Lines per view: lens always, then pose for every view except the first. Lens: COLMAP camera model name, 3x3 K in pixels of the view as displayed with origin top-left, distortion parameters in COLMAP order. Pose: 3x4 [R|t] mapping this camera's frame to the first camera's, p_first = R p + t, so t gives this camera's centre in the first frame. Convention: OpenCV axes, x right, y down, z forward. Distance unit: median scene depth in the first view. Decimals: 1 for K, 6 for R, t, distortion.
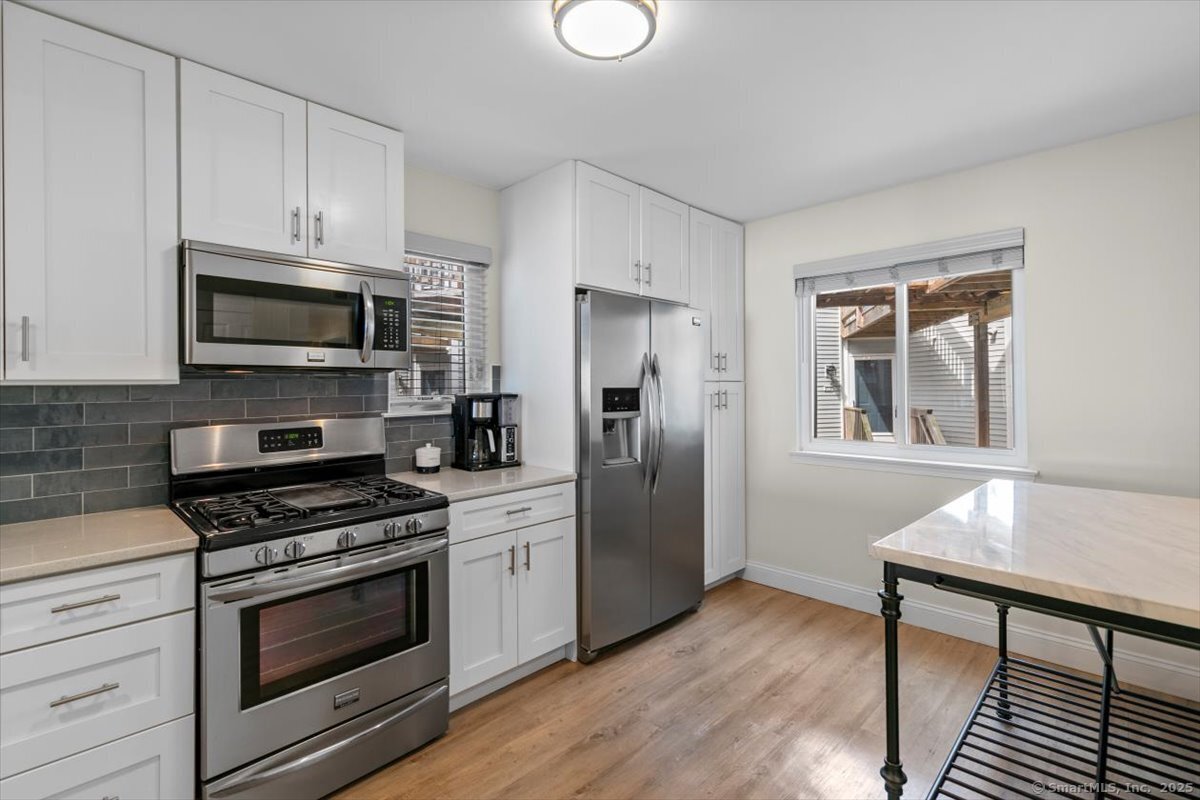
lens RADIAL K [[545.4, 0, 604.9], [0, 545.4, 389.4], [0, 0, 1]] dist [0.000552, 0.001749]
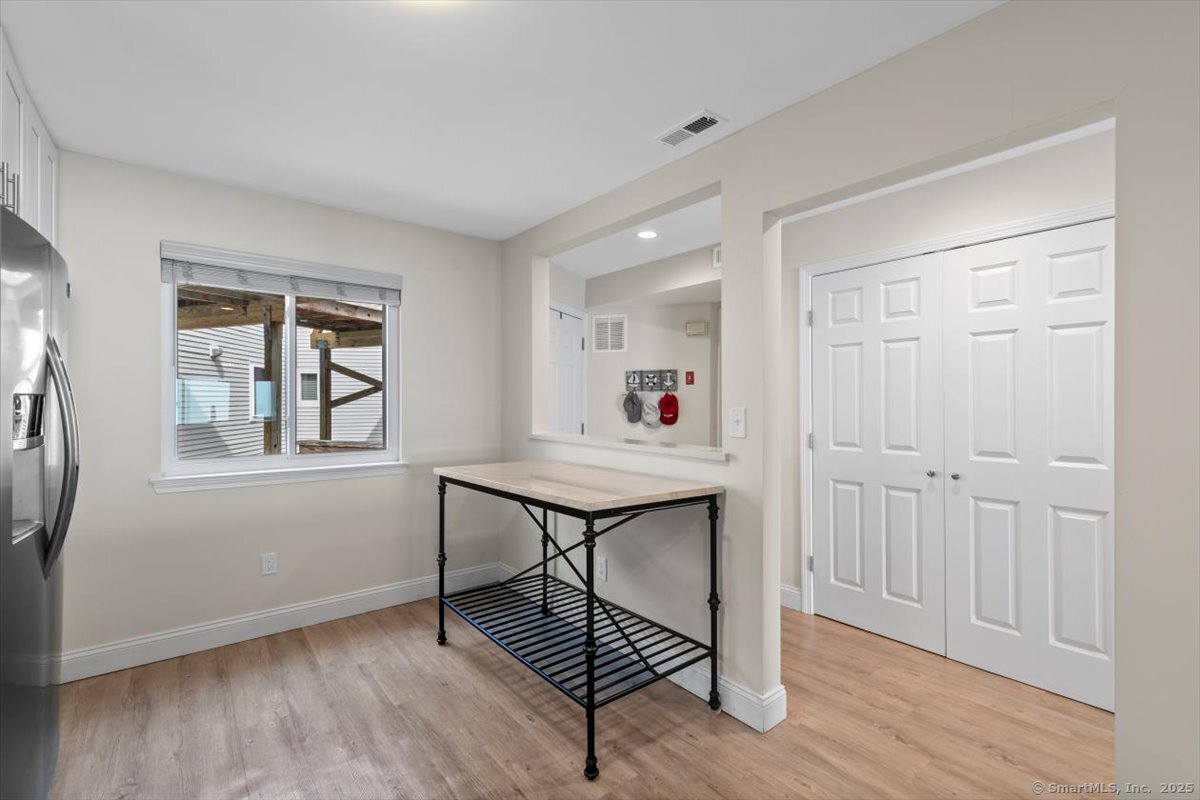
lens RADIAL K [[545.4, 0, 607.2], [0, 545.4, 397.3], [0, 0, 1]] dist [0.000552, 0.001749]
pose [[0.116808, 0.008442, 0.993119, -0.408777], [0.002086, 0.999960, -0.008746, 0.005819], [-0.993152, 0.003093, 0.116786, 0.312687]]
